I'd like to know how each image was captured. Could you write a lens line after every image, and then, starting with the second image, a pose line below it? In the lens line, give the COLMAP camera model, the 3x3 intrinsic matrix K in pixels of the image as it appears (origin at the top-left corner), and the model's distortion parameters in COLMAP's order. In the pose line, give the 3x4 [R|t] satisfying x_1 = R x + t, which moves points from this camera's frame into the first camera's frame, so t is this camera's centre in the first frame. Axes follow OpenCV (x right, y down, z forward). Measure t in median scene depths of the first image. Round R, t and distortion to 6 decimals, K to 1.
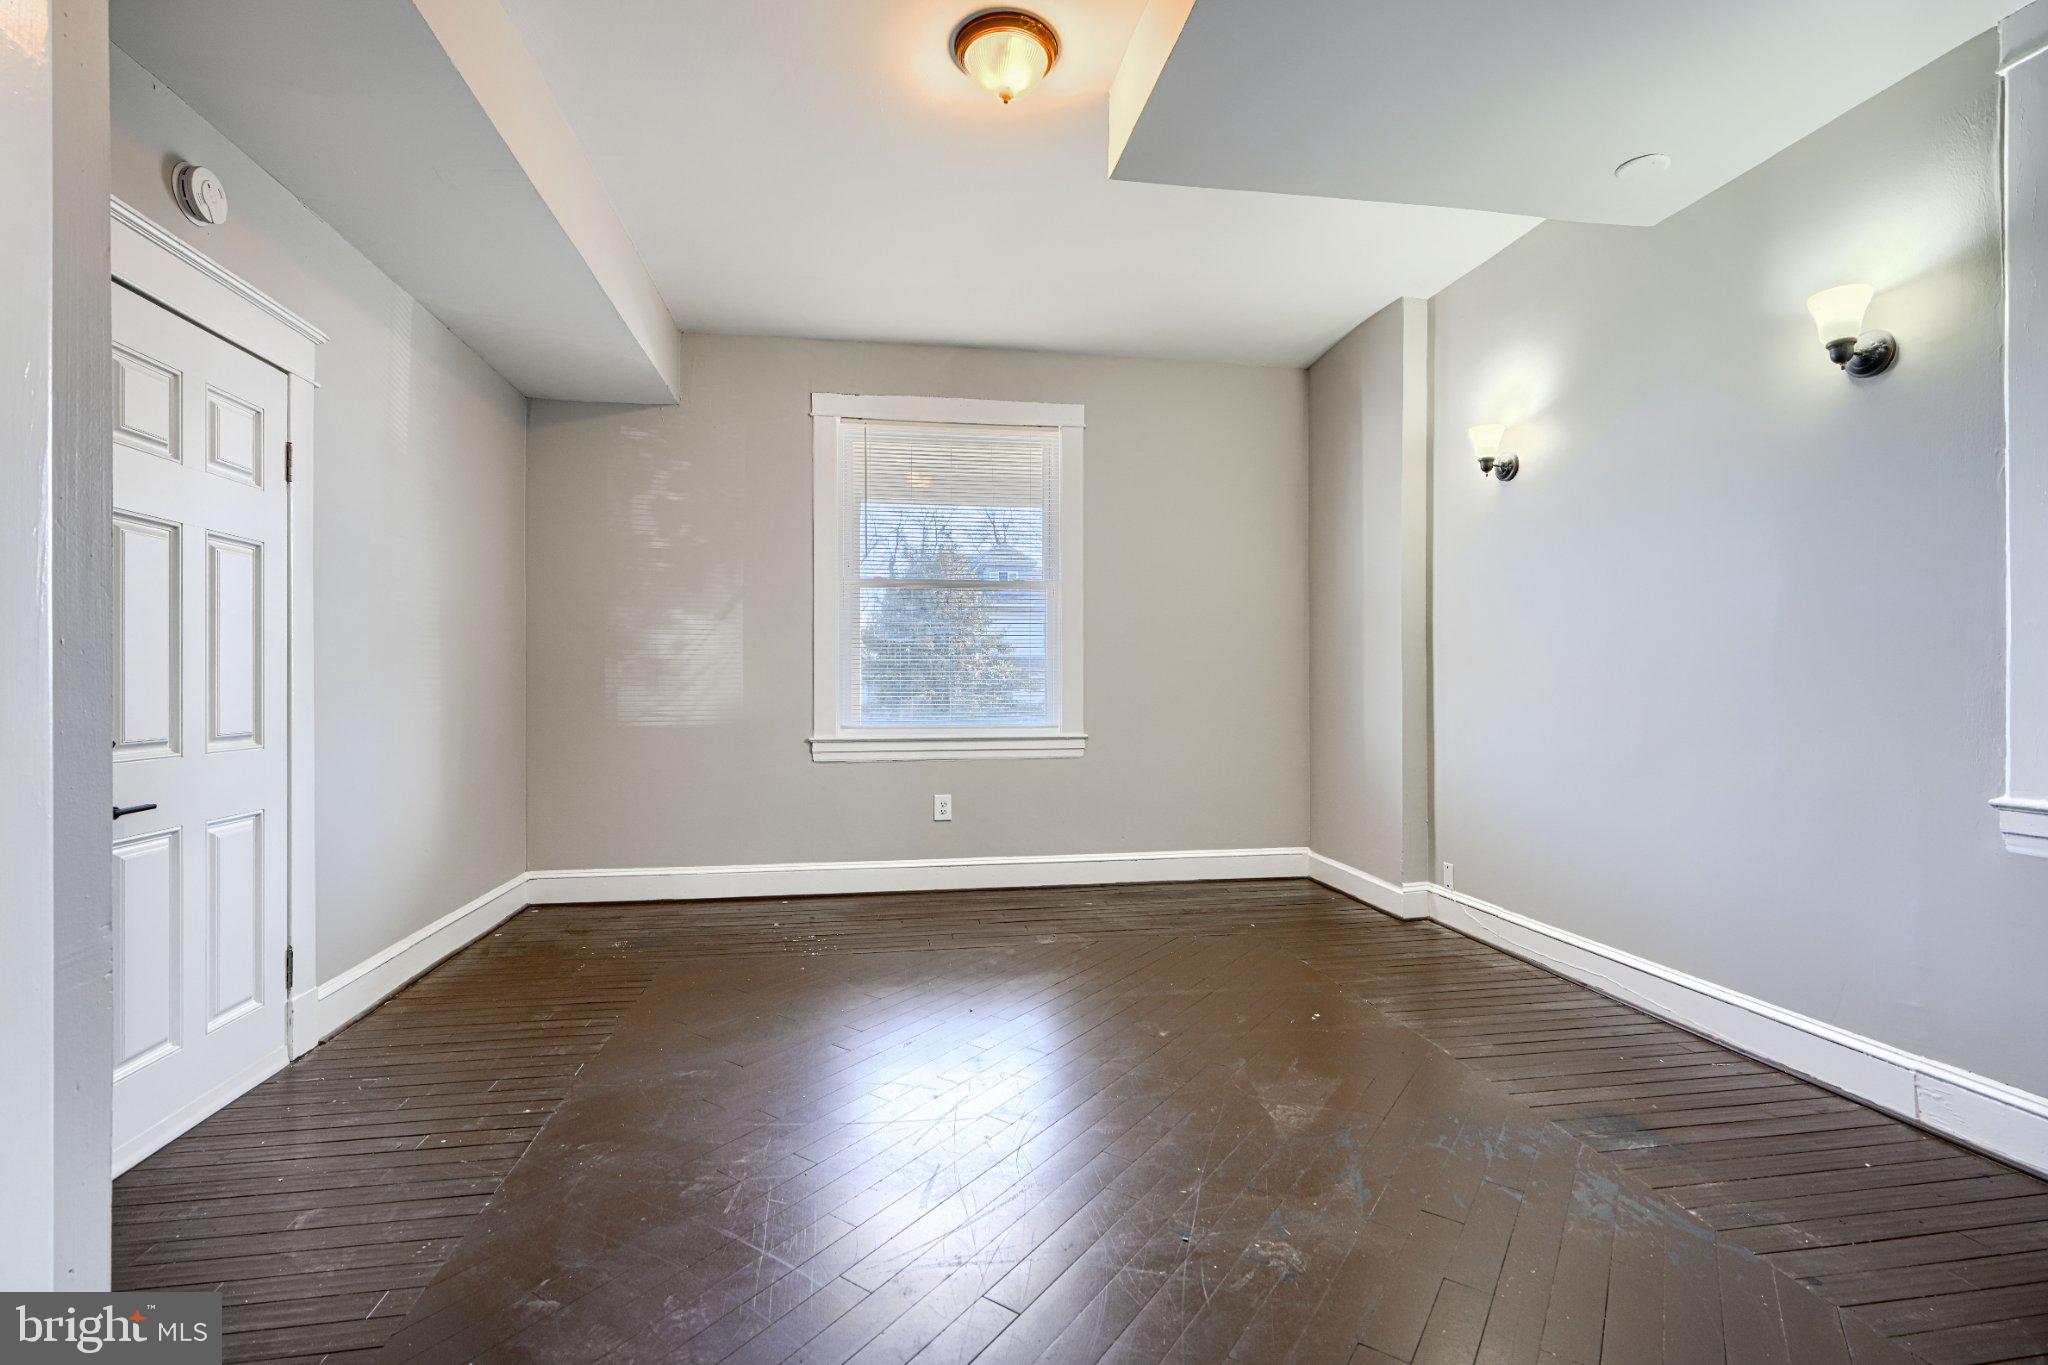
lens RADIAL K [[933.1, 0, 1020.2], [0, 933.1, 681.1], [0, 0, 1]] dist [0.000439, 0.000542]
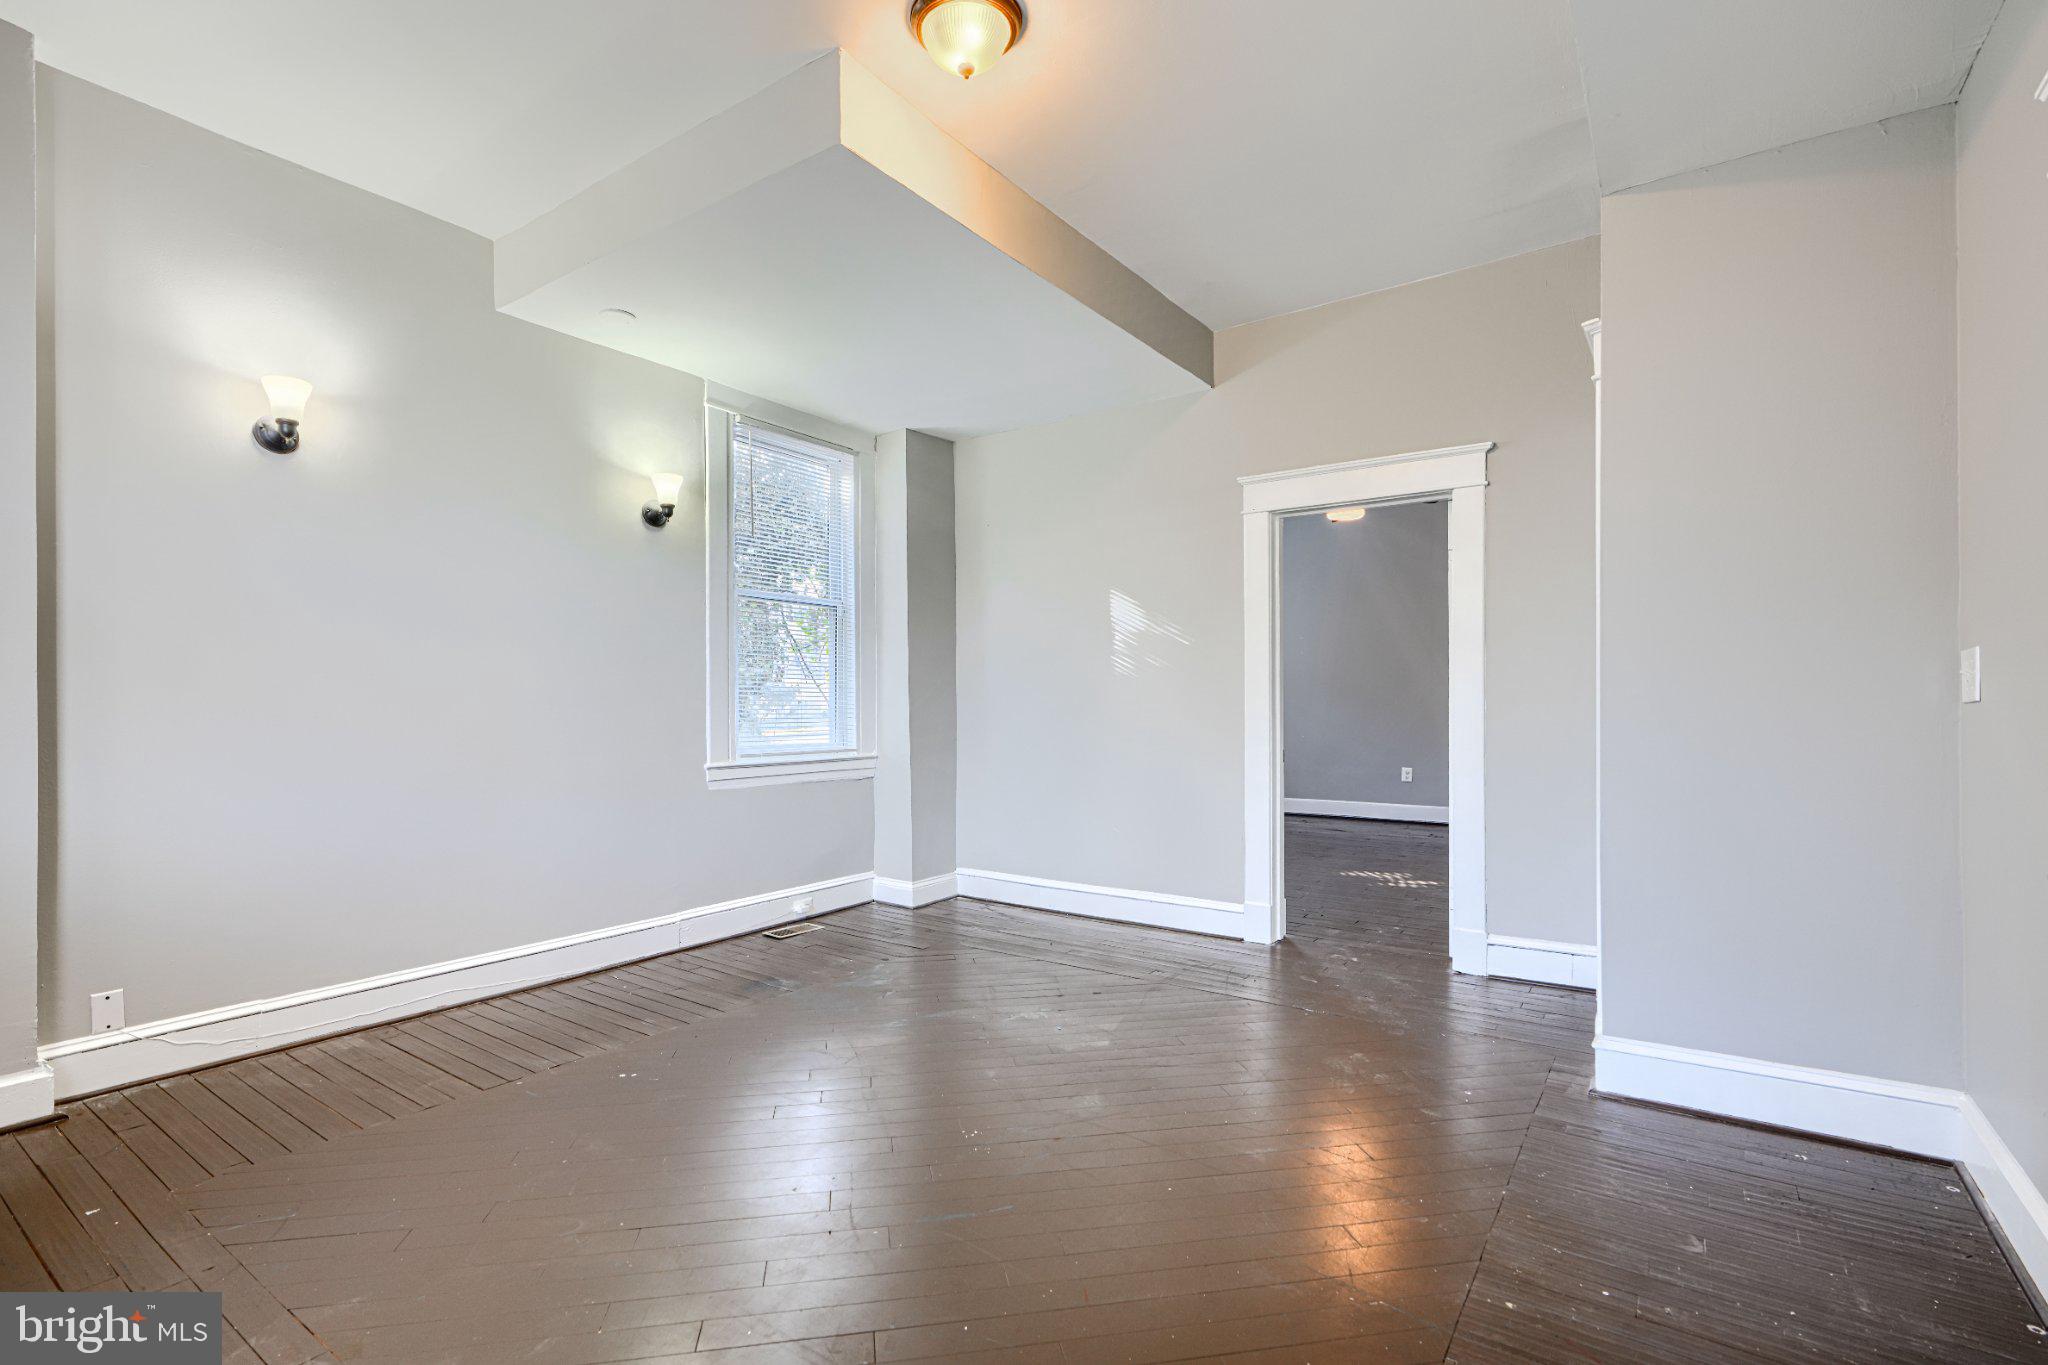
lens RADIAL K [[921.4, 0, 1015.7], [0, 921.4, 706.0], [0, 0, 1]] dist [0.000368, -0.000004]
pose [[-0.718165, 0.005306, 0.695853, -0.584808], [0.002684, 0.999985, -0.004855, 0.006497], [-0.695868, -0.001619, -0.718168, 1.402133]]
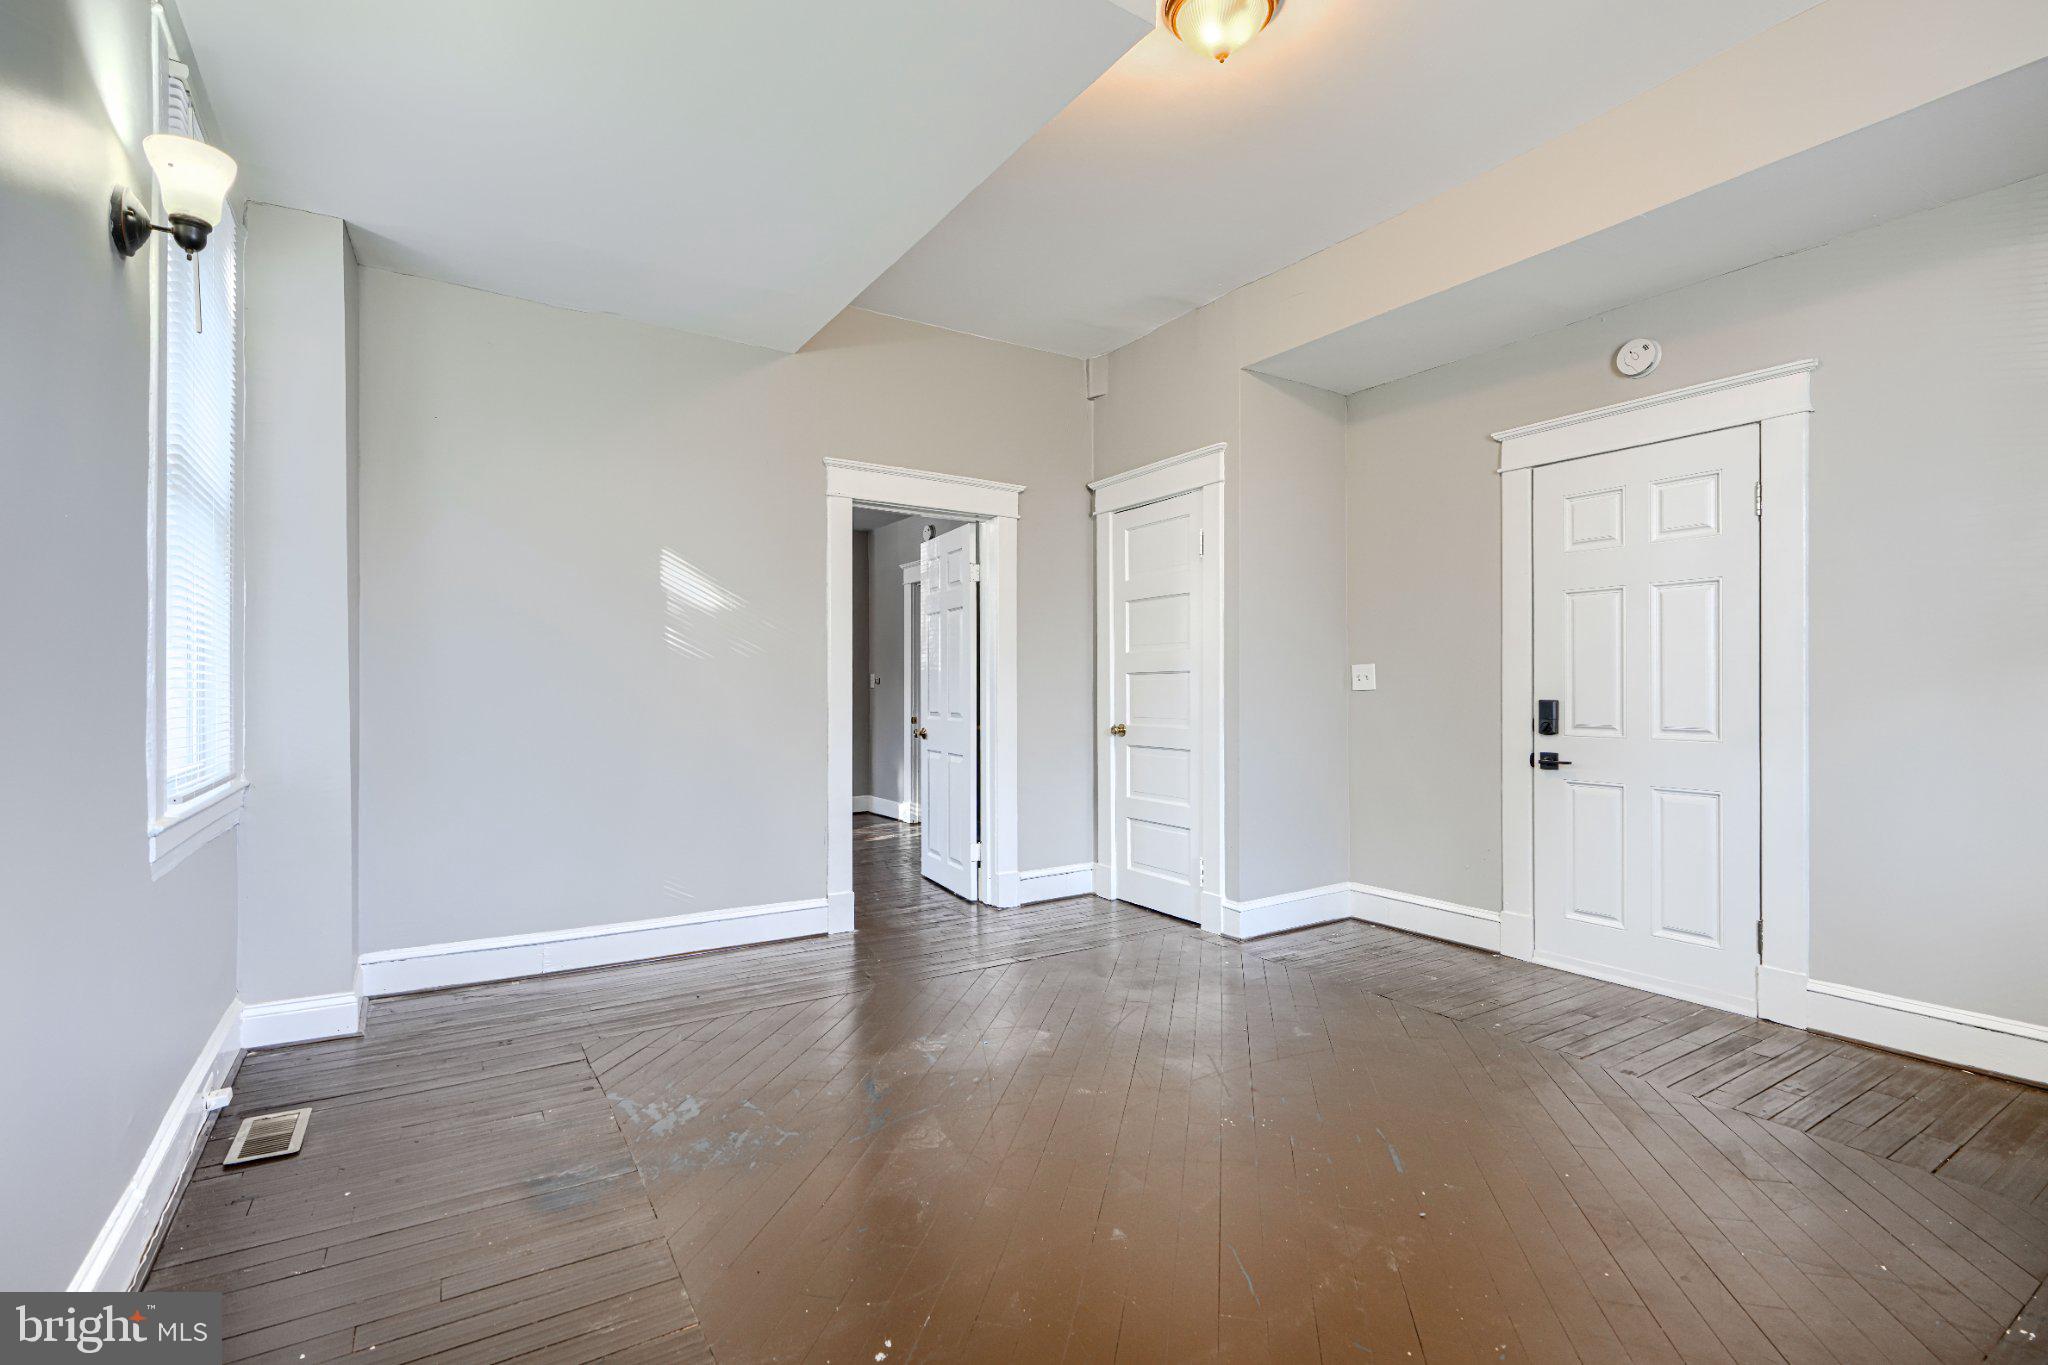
lens RADIAL K [[921.4, 0, 1015.7], [0, 921.4, 706.0], [0, 0, 1]] dist [0.000368, -0.000004]
pose [[-0.920985, 0.010258, -0.389463, 0.449861], [0.004585, 0.999869, 0.015493, 0.000634], [0.389571, 0.012483, -0.920912, 1.511131]]
